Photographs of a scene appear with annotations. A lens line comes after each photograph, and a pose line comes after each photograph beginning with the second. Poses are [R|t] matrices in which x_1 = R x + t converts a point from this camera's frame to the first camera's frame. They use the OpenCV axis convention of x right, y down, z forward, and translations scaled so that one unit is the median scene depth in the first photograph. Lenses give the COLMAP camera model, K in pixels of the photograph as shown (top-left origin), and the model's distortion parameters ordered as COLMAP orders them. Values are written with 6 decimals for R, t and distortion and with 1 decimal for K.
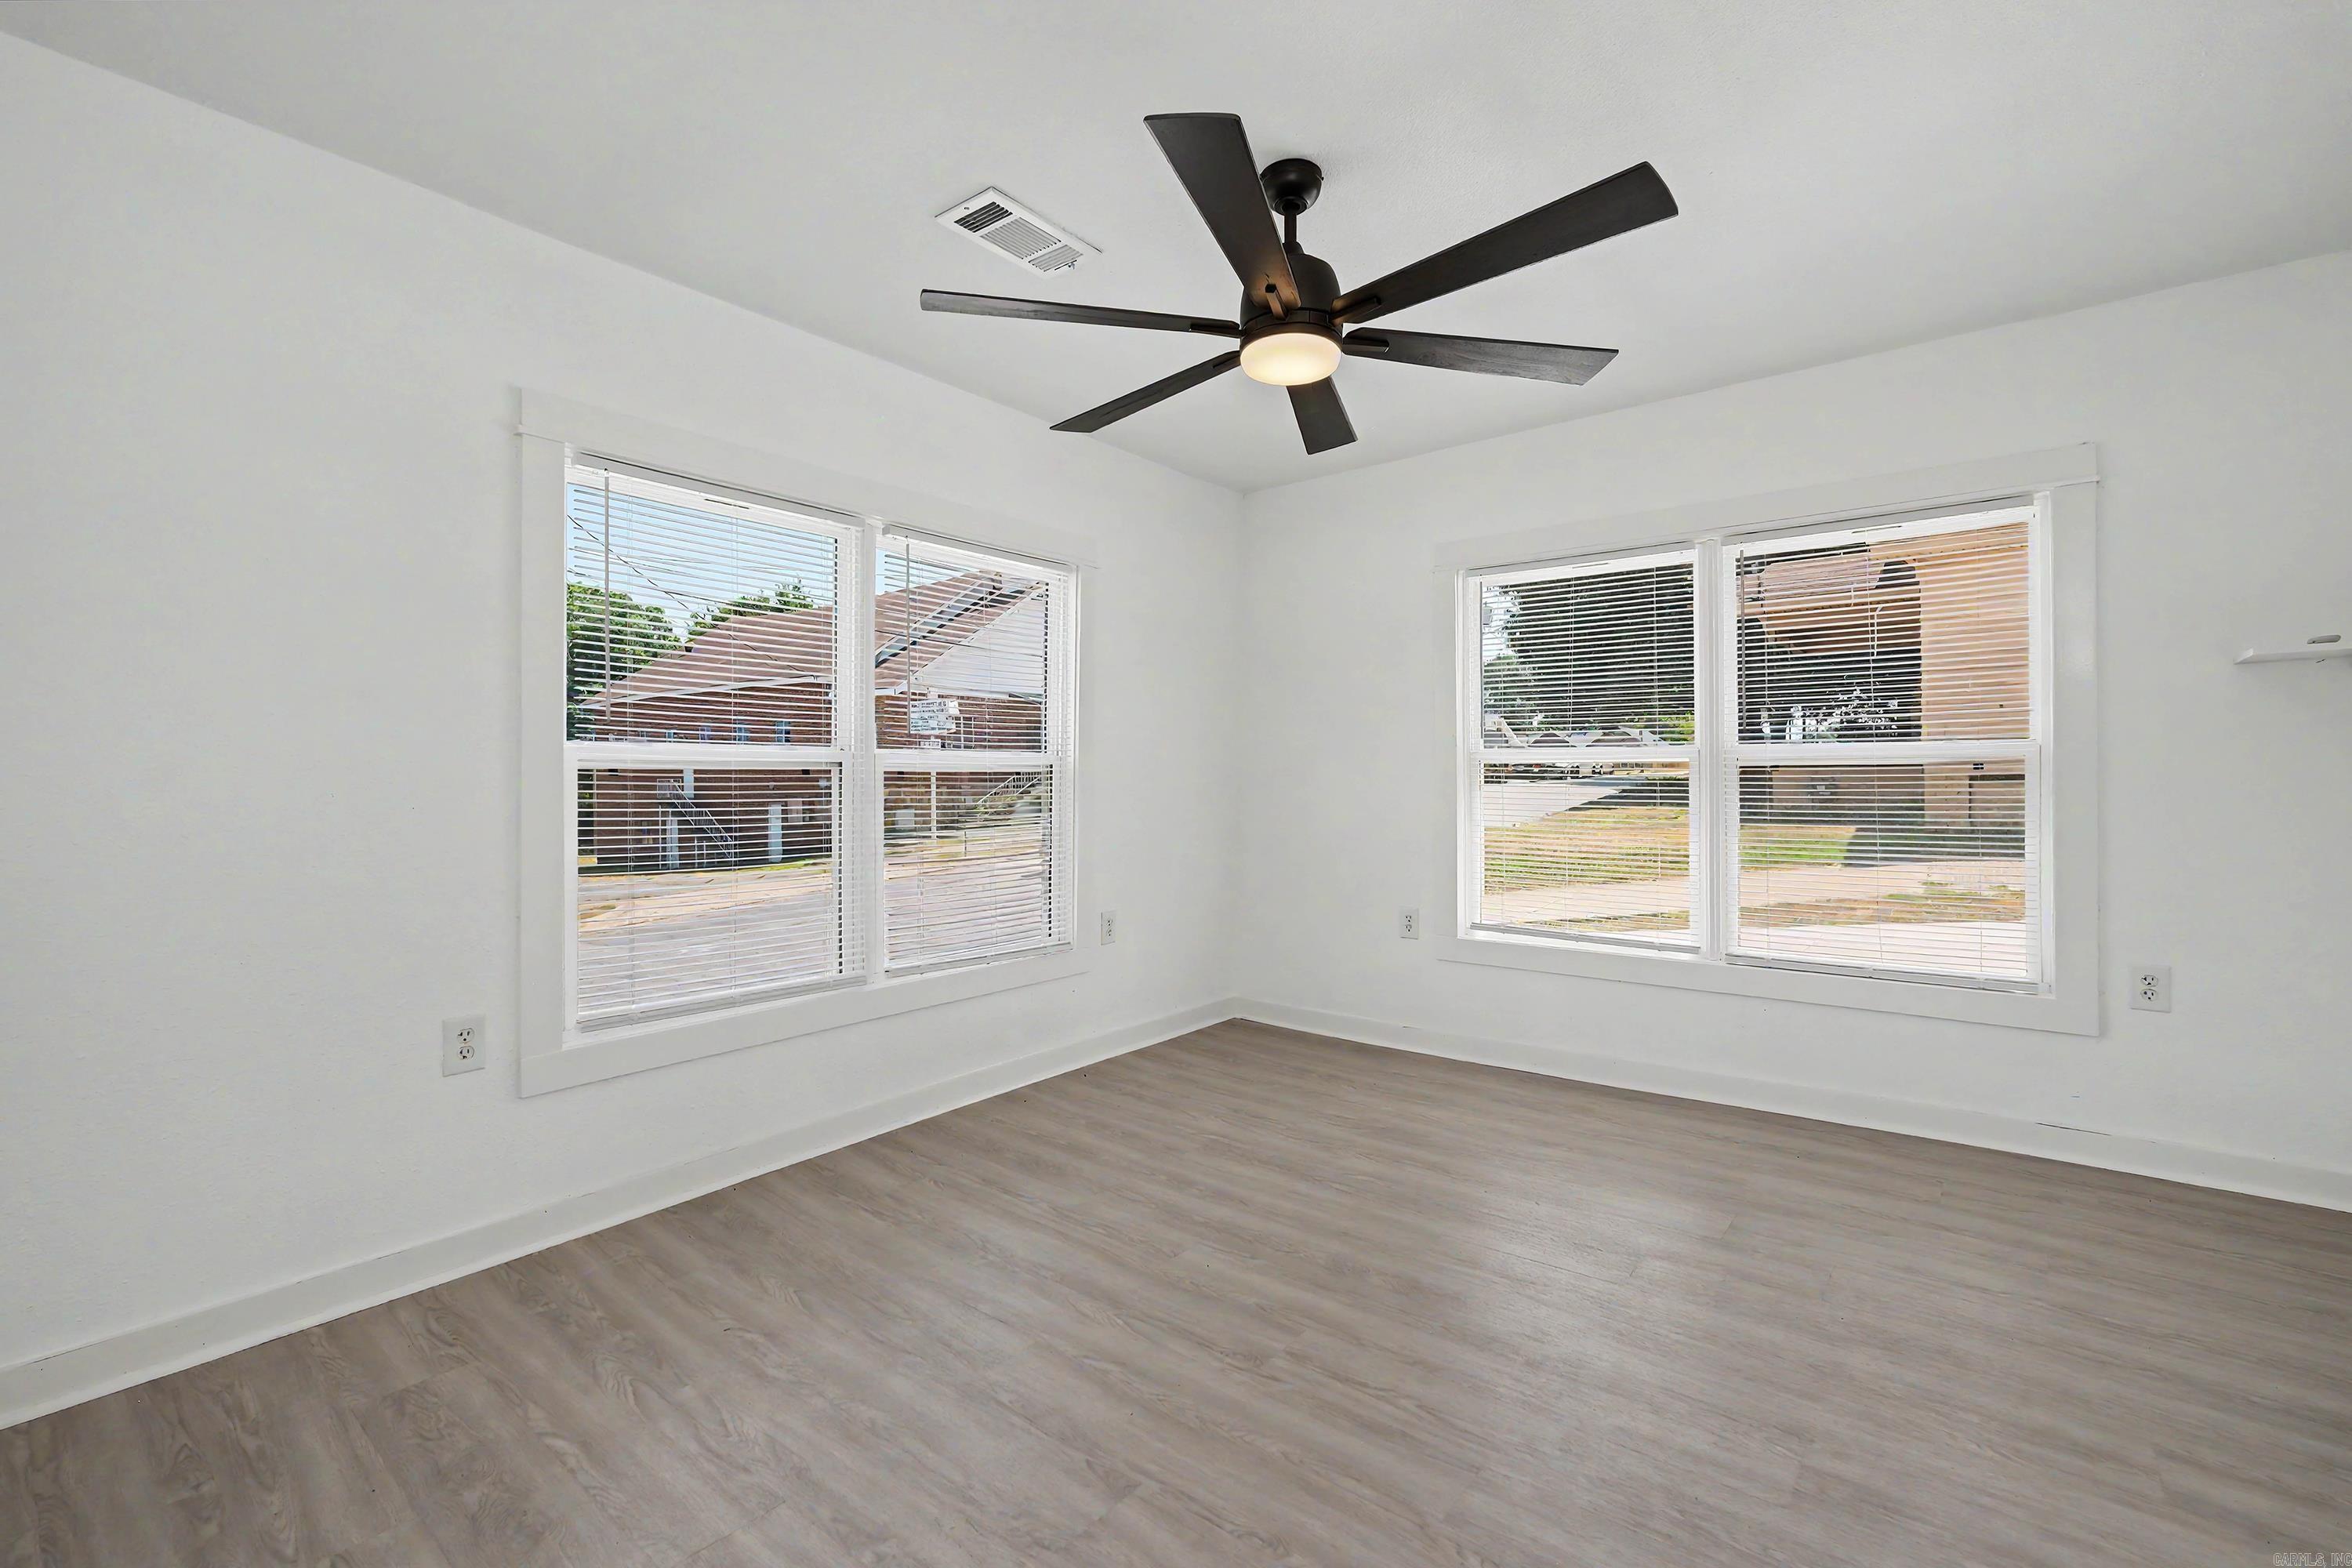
lens RADIAL K [[1020.8, 0, 1169.4], [0, 1020.8, 771.5], [0, 0, 1]] dist [-0.000218, -0.001073]
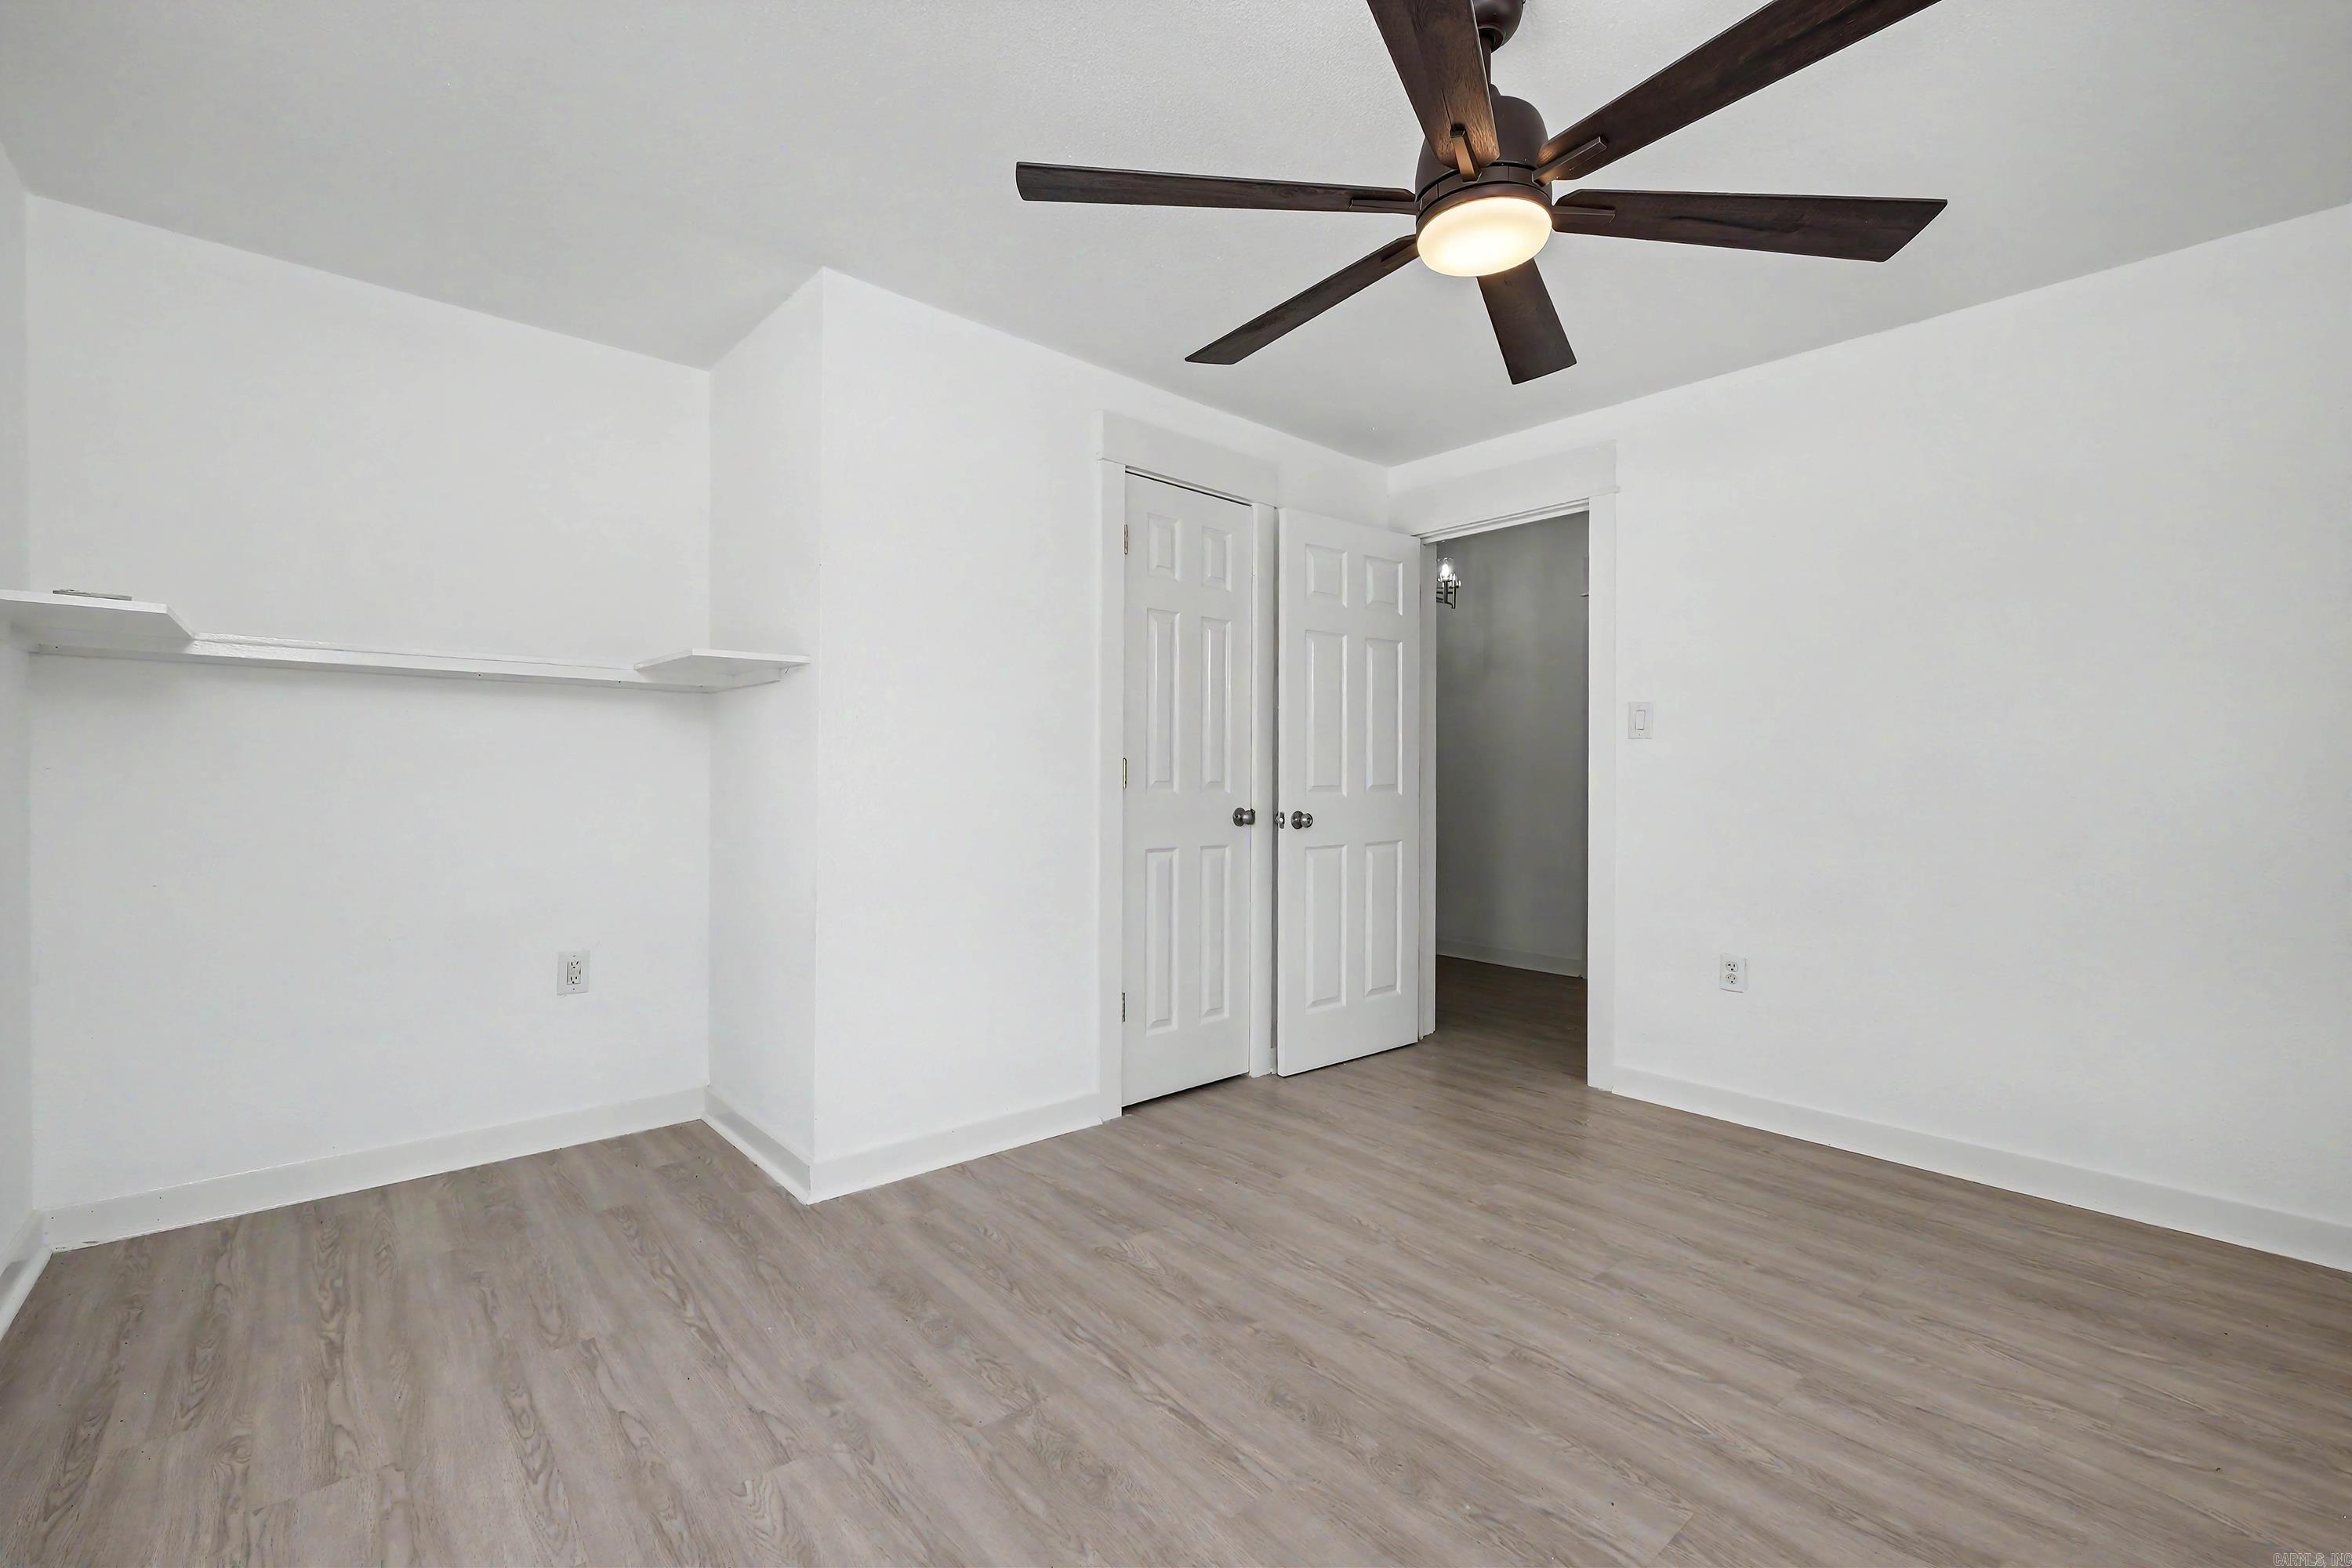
lens RADIAL K [[1020.8, 0, 1175.0], [0, 1020.8, 776.9], [0, 0, 1]] dist [-0.000218, -0.001073]
pose [[-0.985313, 0.000597, 0.170758, 0.190910], [-0.000596, 0.999976, -0.006937, 0.012607], [-0.170758, -0.006937, -0.985289, 1.592853]]
